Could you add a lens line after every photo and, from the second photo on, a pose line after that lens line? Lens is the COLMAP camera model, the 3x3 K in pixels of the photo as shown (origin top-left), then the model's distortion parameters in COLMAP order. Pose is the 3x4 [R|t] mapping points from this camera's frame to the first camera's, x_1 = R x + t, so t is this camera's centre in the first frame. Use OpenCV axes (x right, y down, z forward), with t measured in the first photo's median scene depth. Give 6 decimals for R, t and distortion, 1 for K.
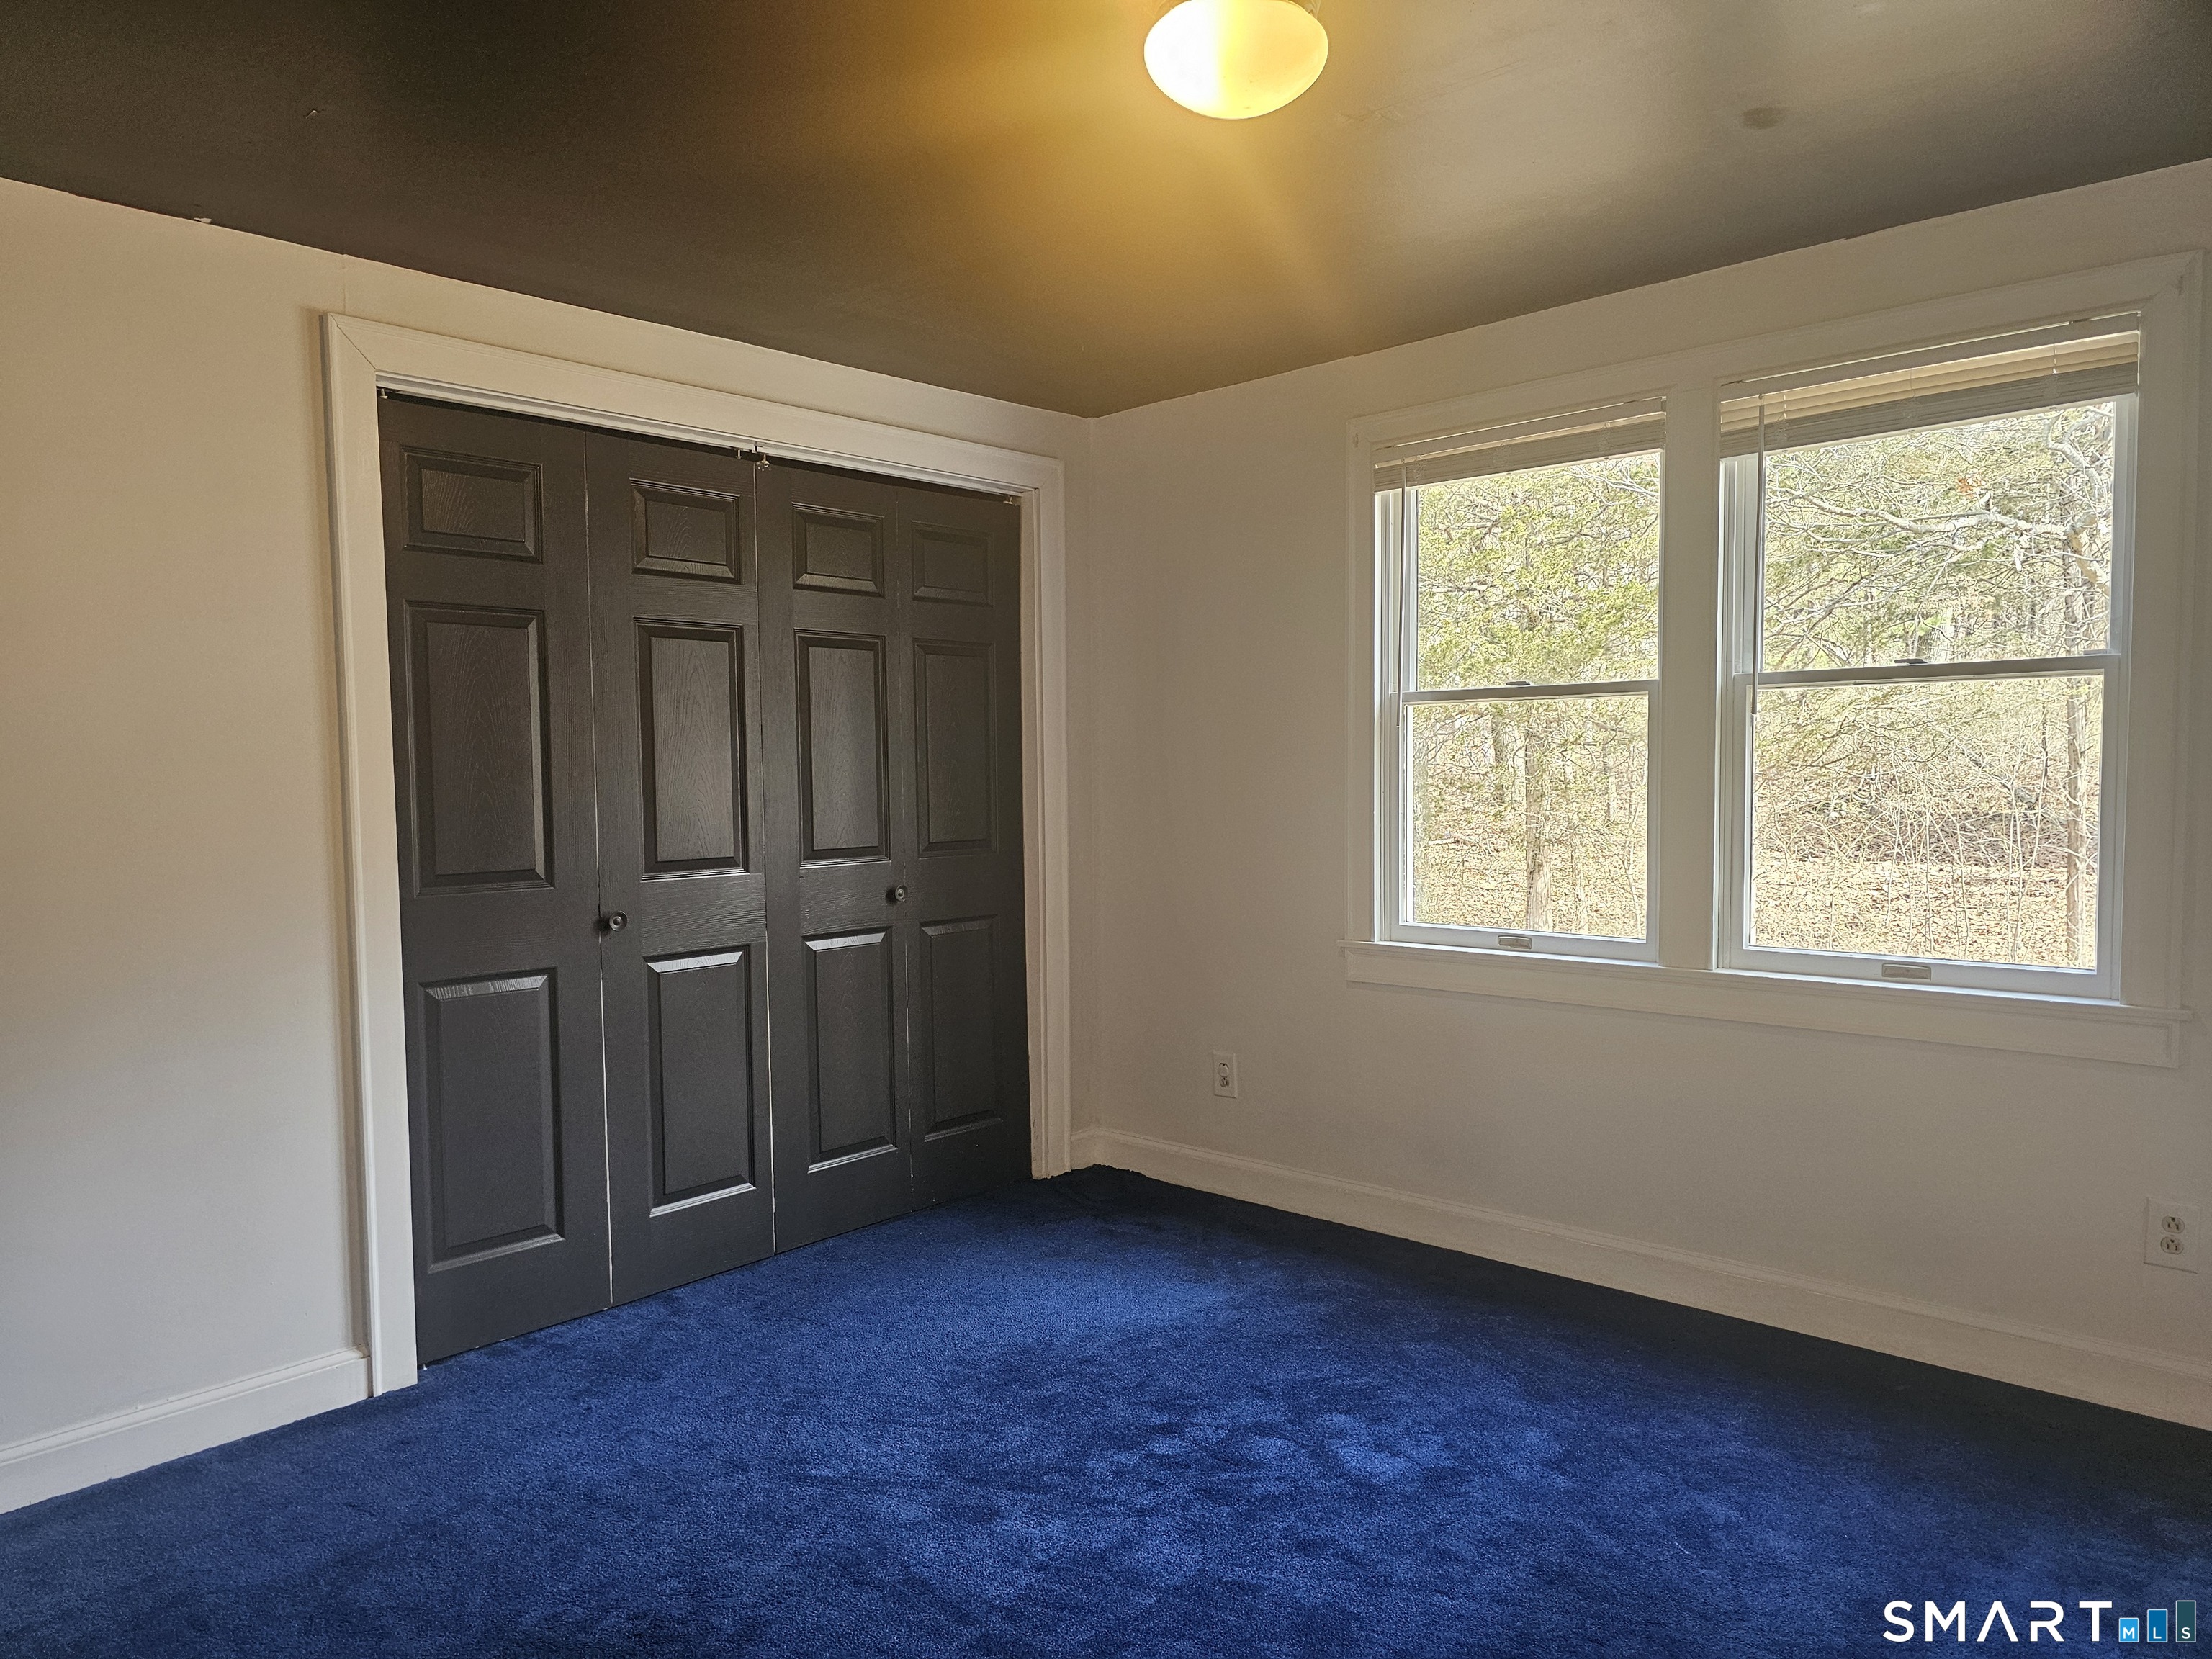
lens RADIAL K [[1476.9, 0, 1111.8], [0, 1476.9, 814.6], [0, 0, 1]] dist [0.071567, -0.067196]
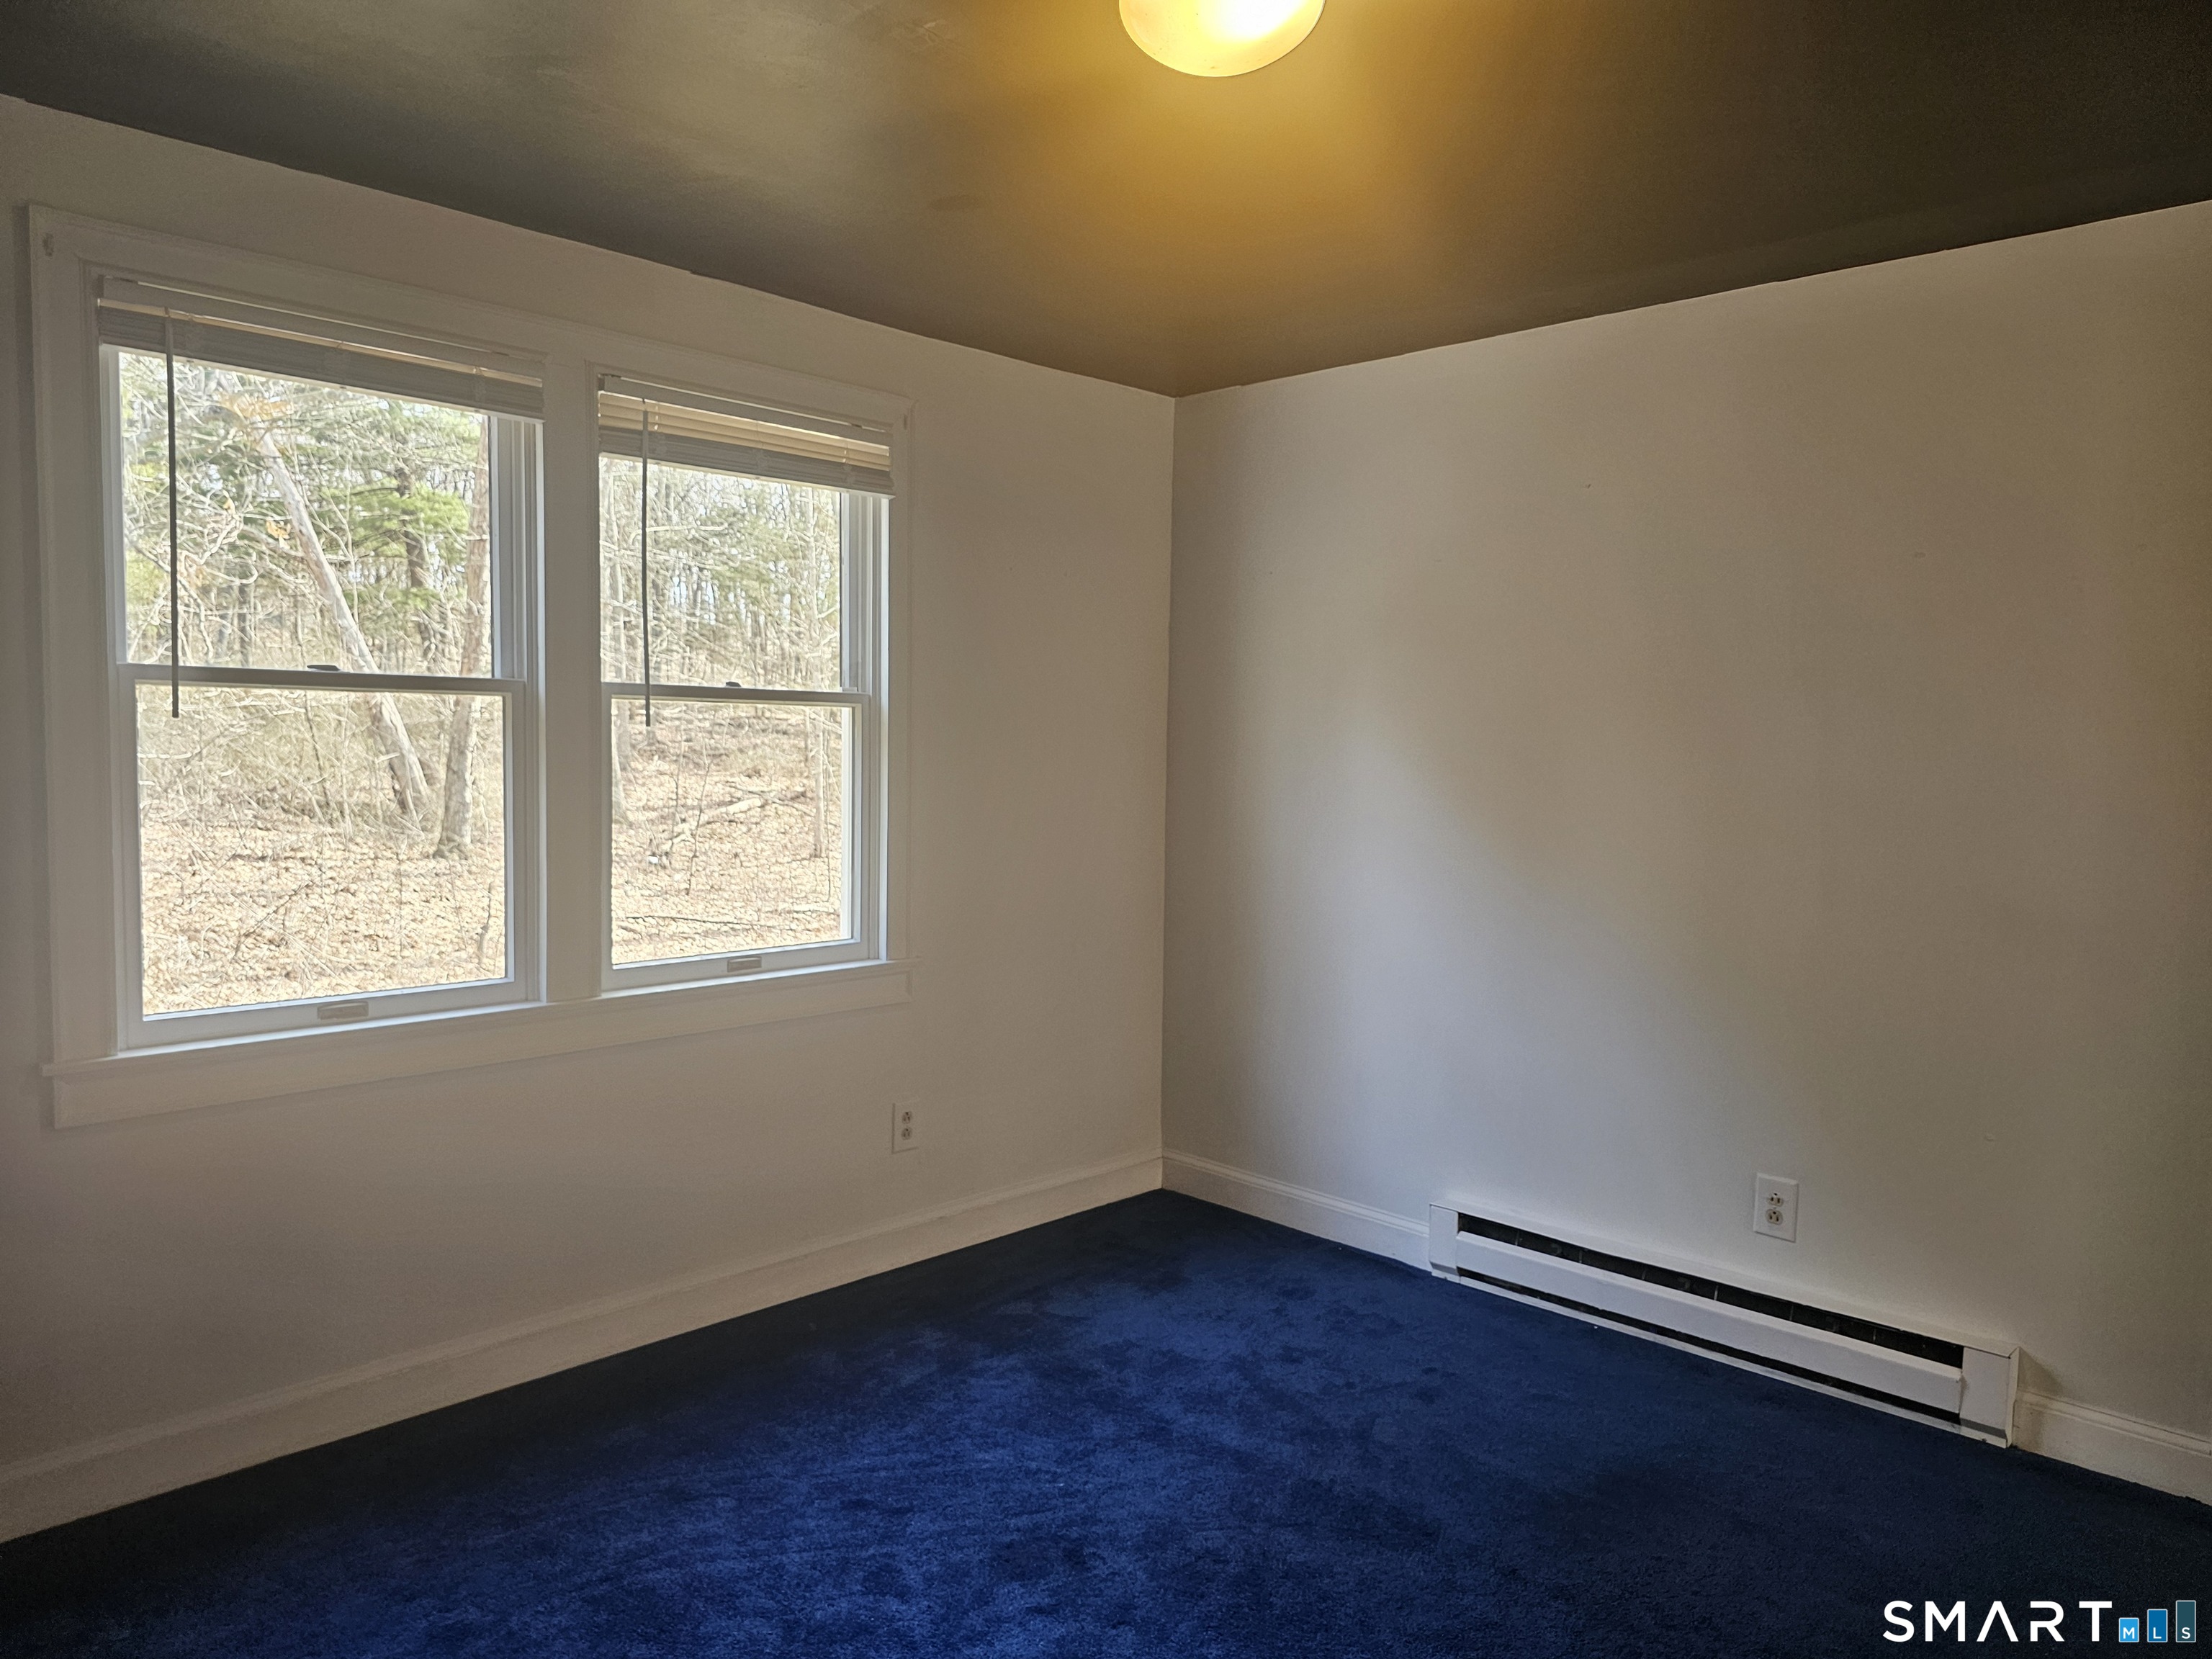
lens RADIAL K [[1476.9, 0, 1105.5], [0, 1476.9, 836.1], [0, 0, 1]] dist [0.071567, -0.067196]
pose [[0.051794, -0.038221, 0.997926, -0.471858], [0.035329, 0.998712, 0.036417, -0.017570], [-0.998033, 0.033369, 0.053078, 0.577835]]
